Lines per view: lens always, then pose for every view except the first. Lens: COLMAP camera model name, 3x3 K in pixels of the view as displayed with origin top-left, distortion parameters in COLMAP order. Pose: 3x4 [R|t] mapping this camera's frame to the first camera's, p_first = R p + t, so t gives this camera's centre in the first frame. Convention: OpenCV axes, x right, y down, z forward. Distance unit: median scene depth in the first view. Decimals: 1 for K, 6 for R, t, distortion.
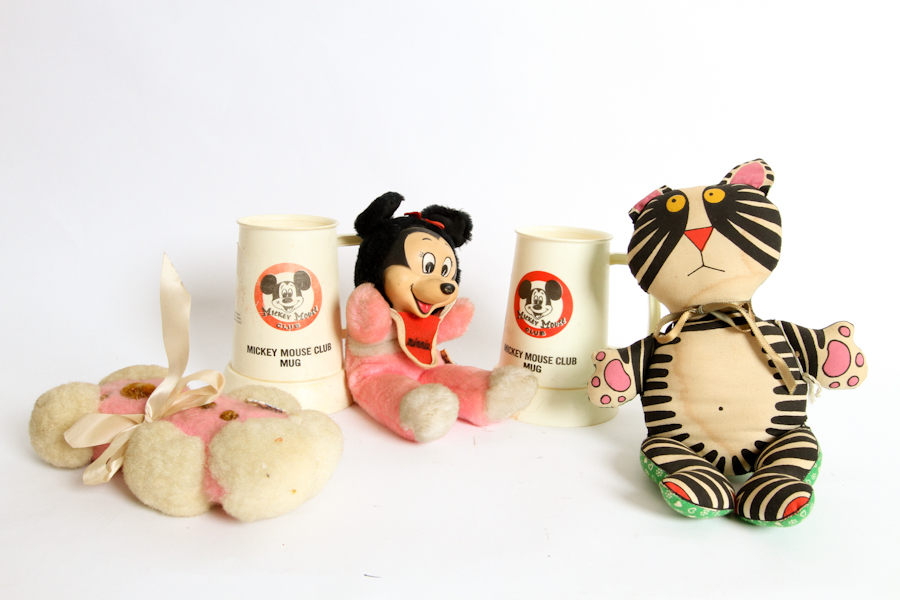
lens RADIAL K [[780.7, 0, 450.0], [0, 780.7, 300.0], [0, 0, 1]] dist [-0.001480, -0.000143]
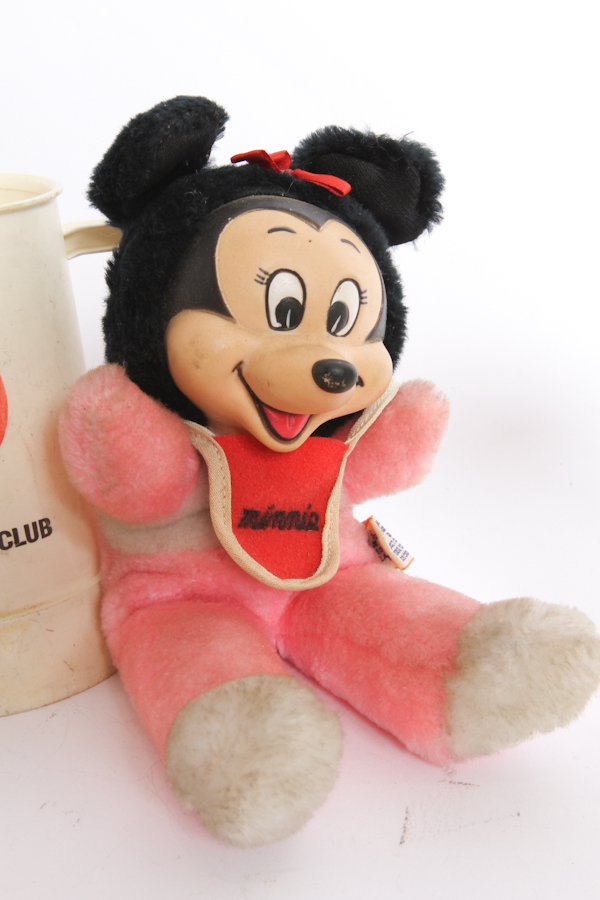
lens RADIAL K [[1205.9, 0, 300.0], [0, 1205.9, 450.0], [0, 0, 1]] dist [0.015719, 0.013243]
pose [[0.973337, 0.000898, -0.229377, 0.100047], [0.029038, 0.991464, 0.127103, -0.048306], [0.227533, -0.130375, 0.965003, 0.467392]]
